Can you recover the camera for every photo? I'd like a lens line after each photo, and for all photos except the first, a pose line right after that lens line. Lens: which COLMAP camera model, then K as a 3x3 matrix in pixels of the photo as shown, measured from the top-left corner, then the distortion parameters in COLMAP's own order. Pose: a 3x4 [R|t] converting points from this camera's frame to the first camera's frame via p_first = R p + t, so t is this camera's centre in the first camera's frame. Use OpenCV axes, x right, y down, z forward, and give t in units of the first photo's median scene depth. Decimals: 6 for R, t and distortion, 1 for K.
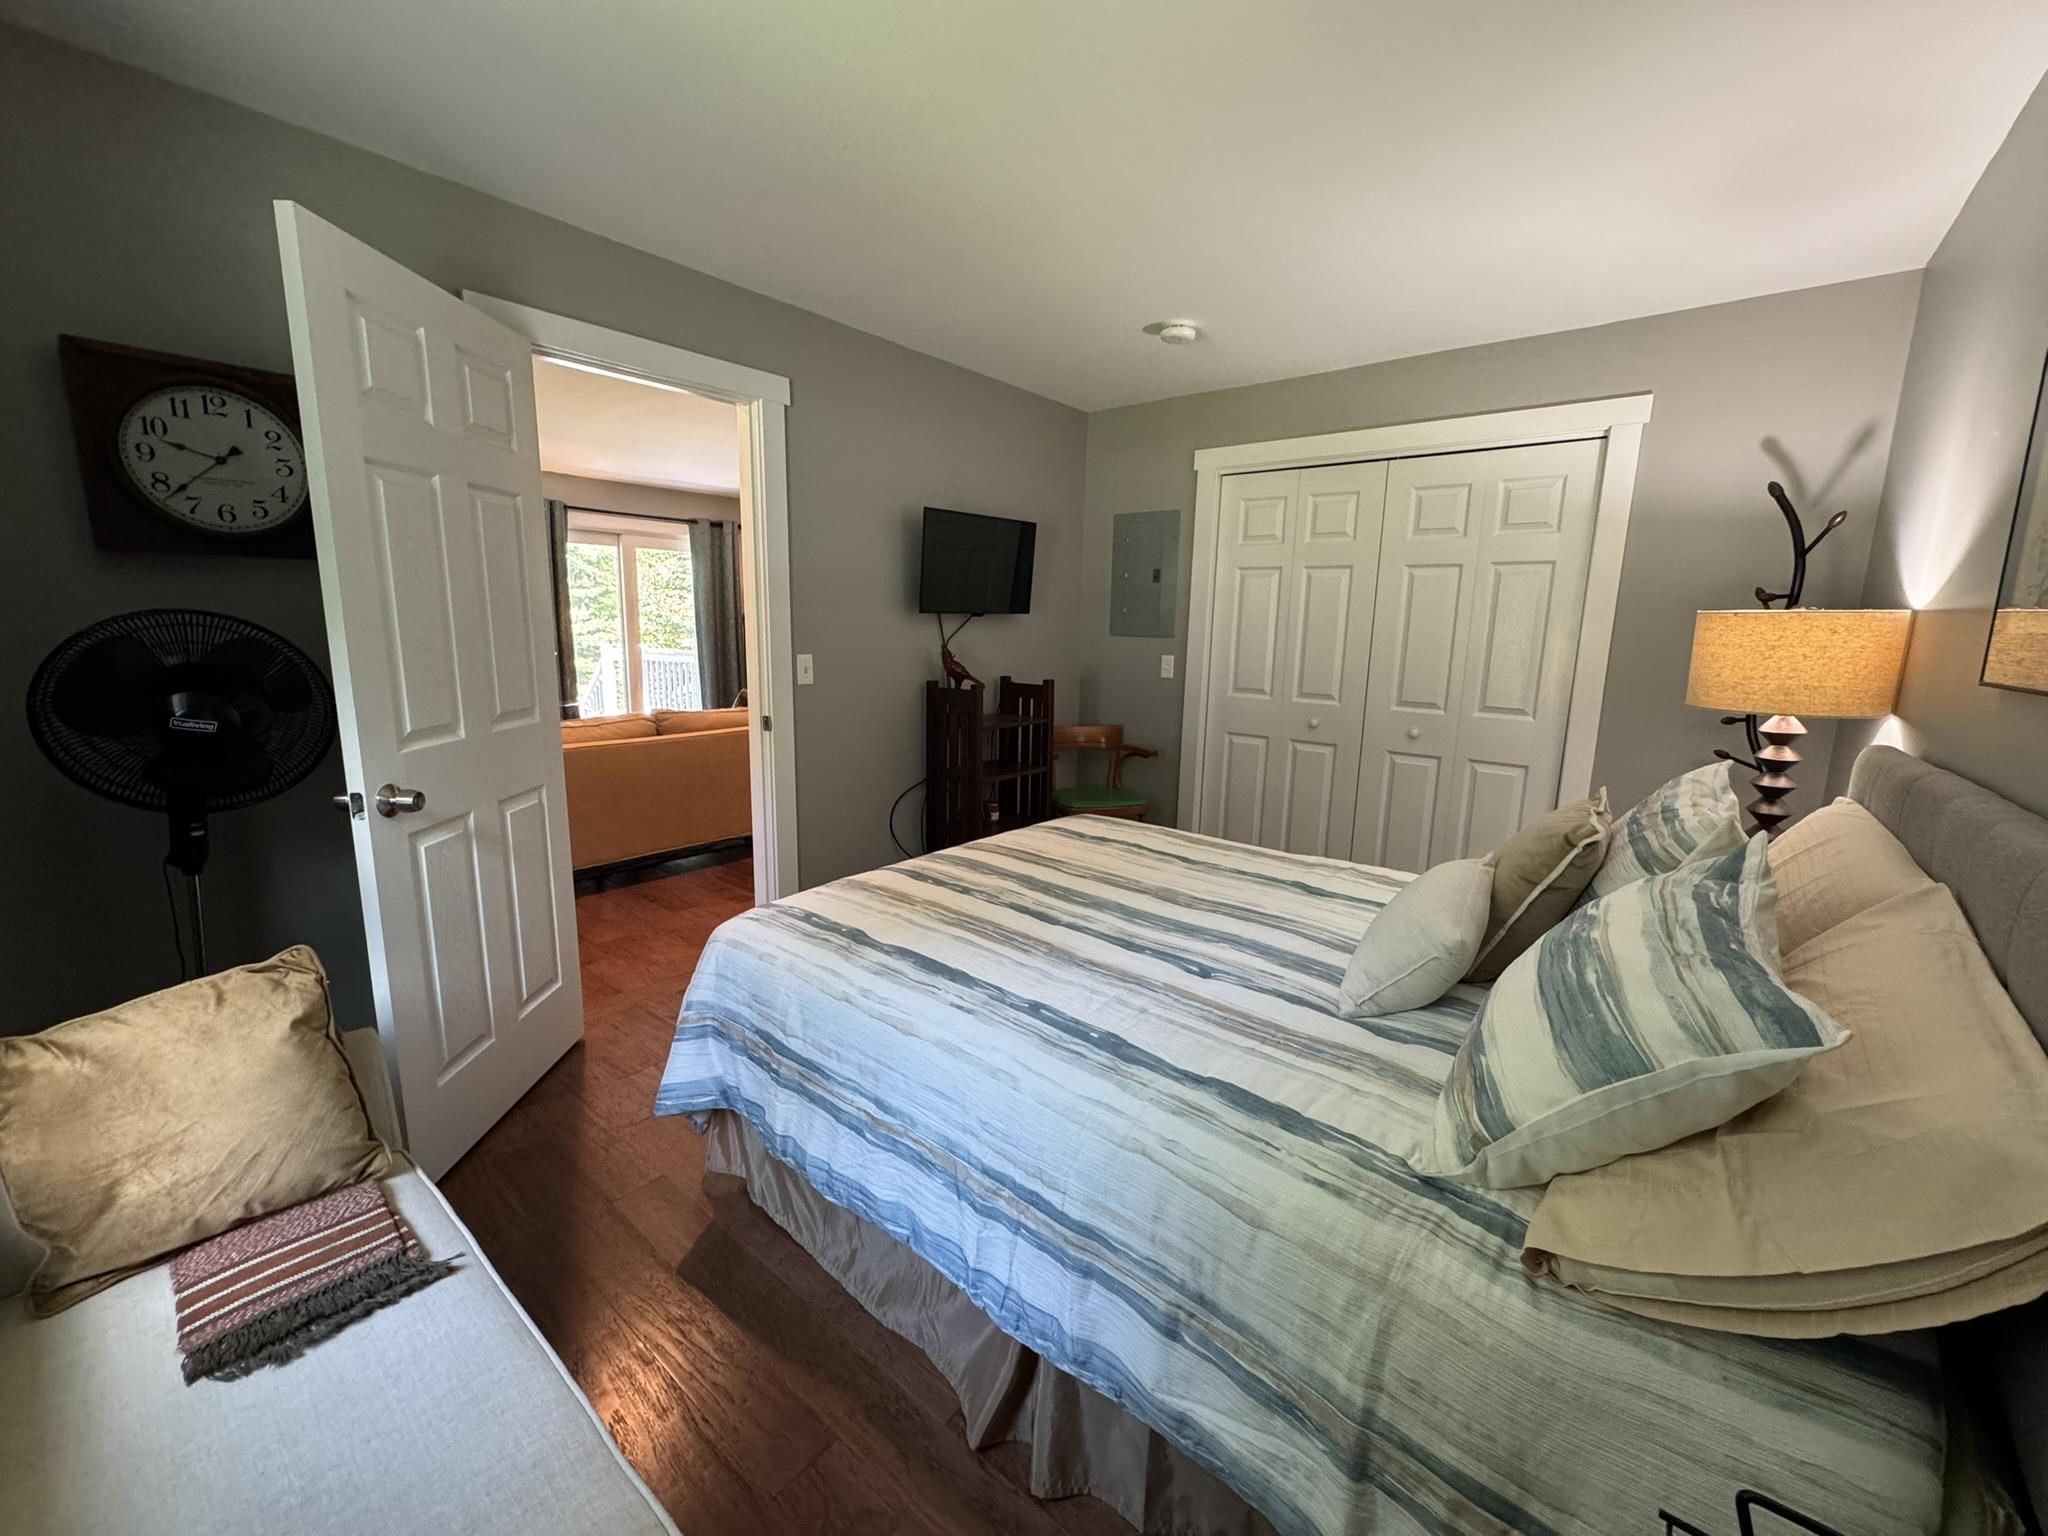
lens RADIAL K [[815.1, 0, 1023.4], [0, 815.1, 765.1], [0, 0, 1]] dist [-0.001379, 0.000215]
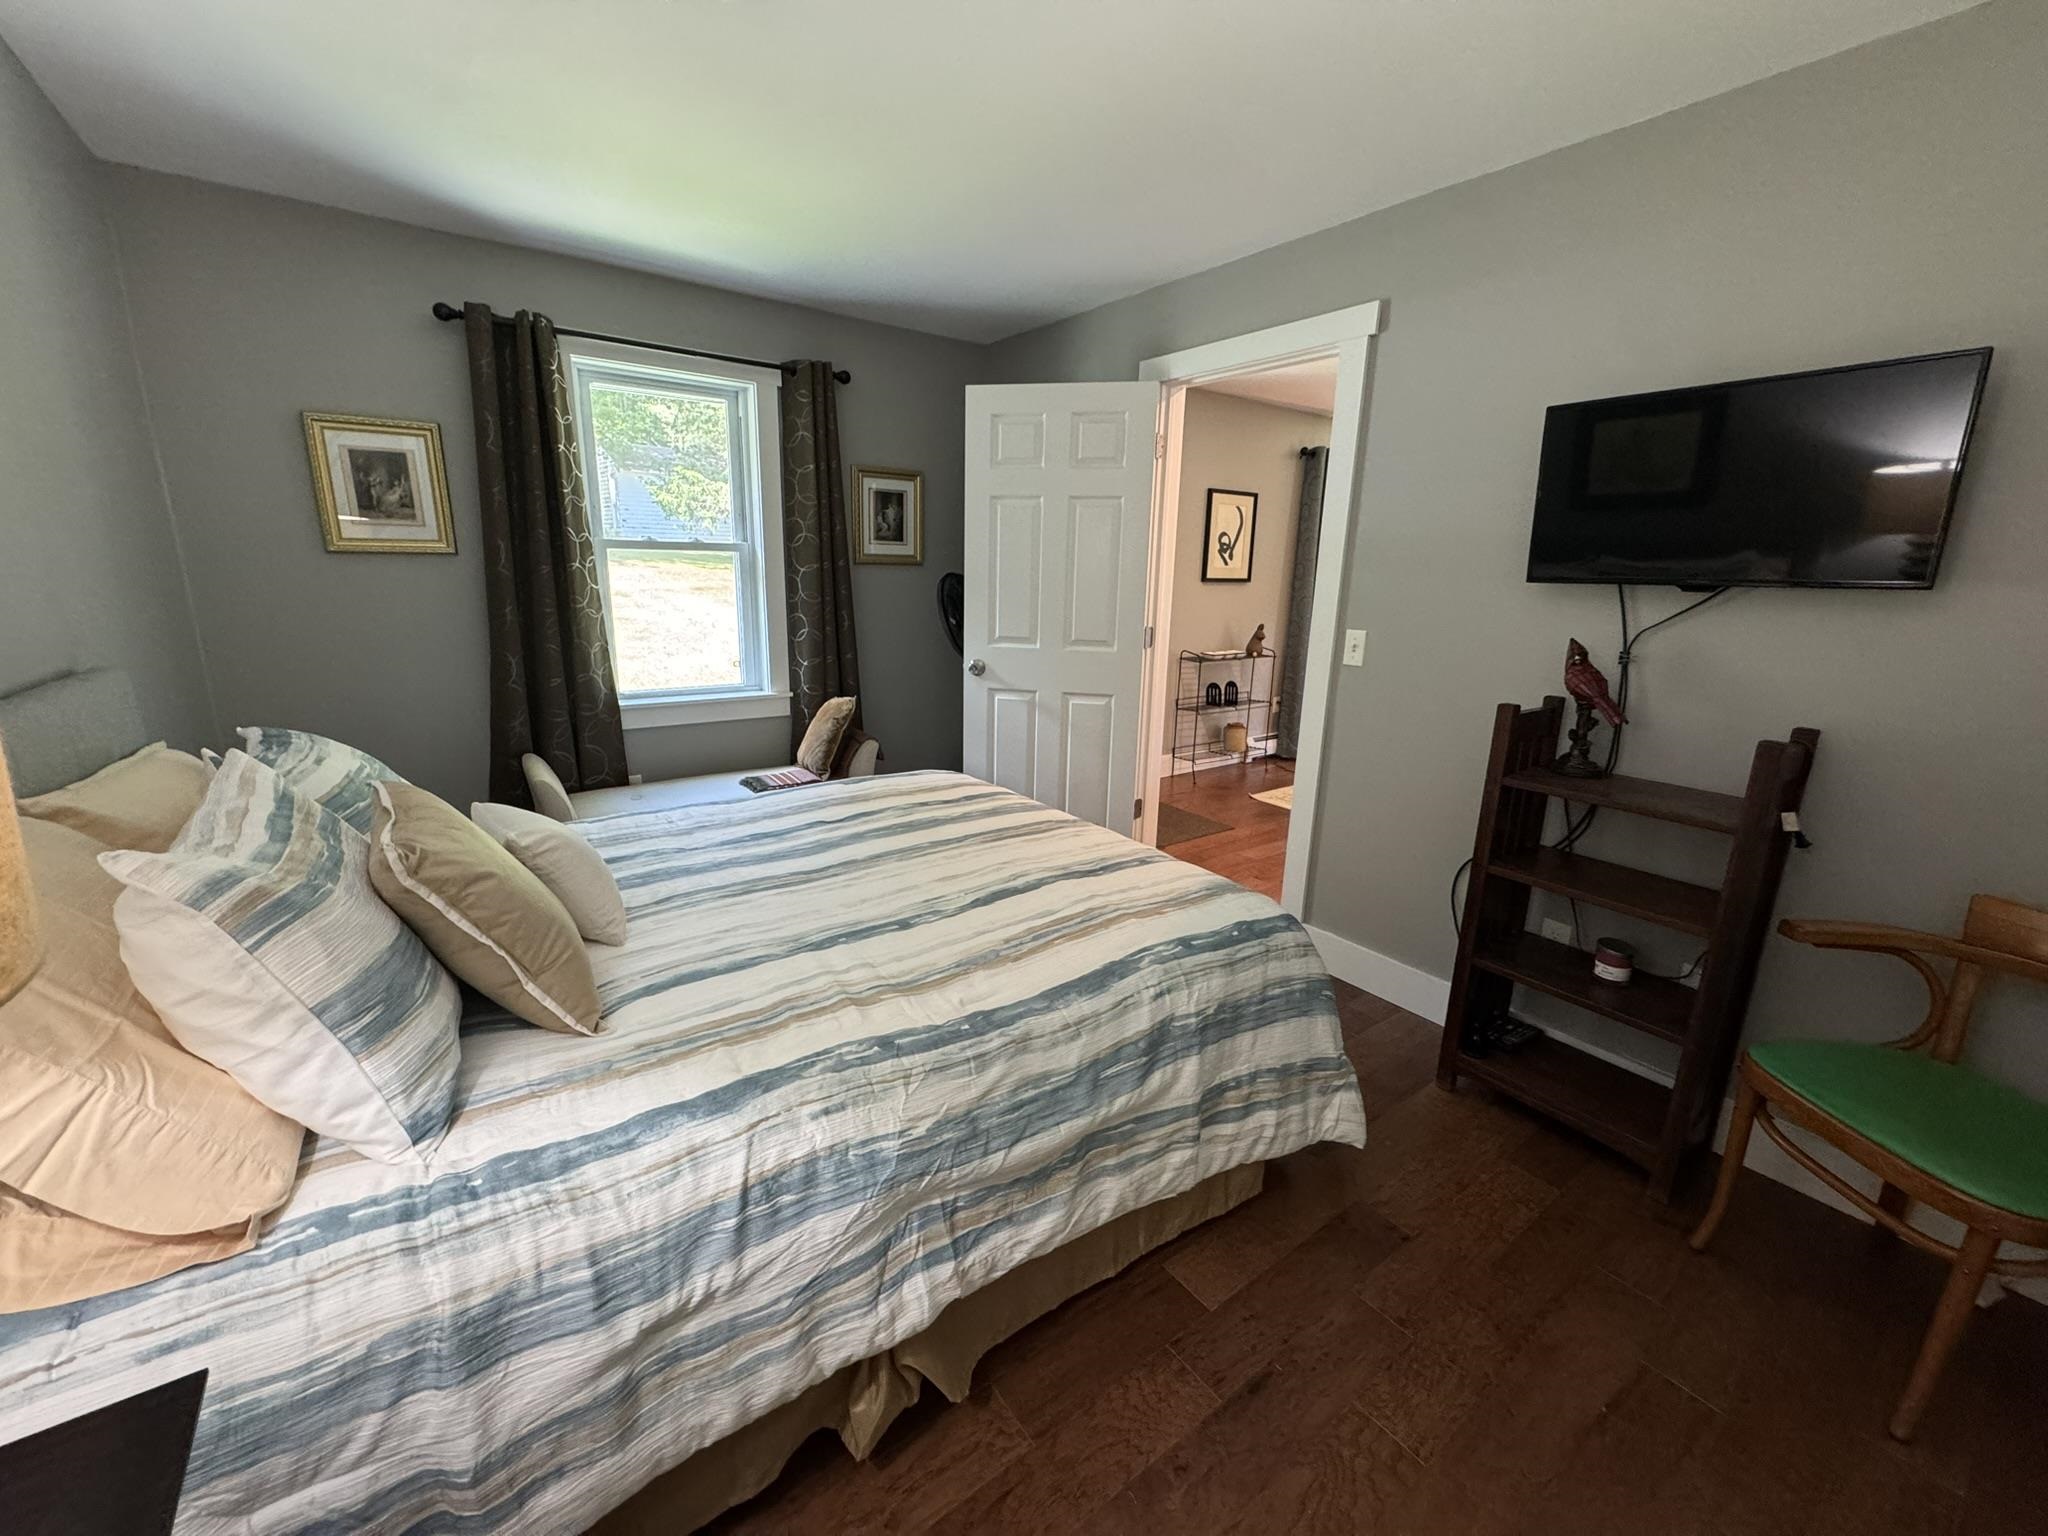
lens RADIAL K [[815.1, 0, 1023.4], [0, 815.1, 765.1], [0, 0, 1]] dist [-0.001379, 0.000215]
pose [[-0.248193, 0.204325, -0.946917, 0.960936], [-0.200653, 0.945459, 0.256604, -0.222946], [0.947702, 0.253689, -0.193658, 1.290701]]
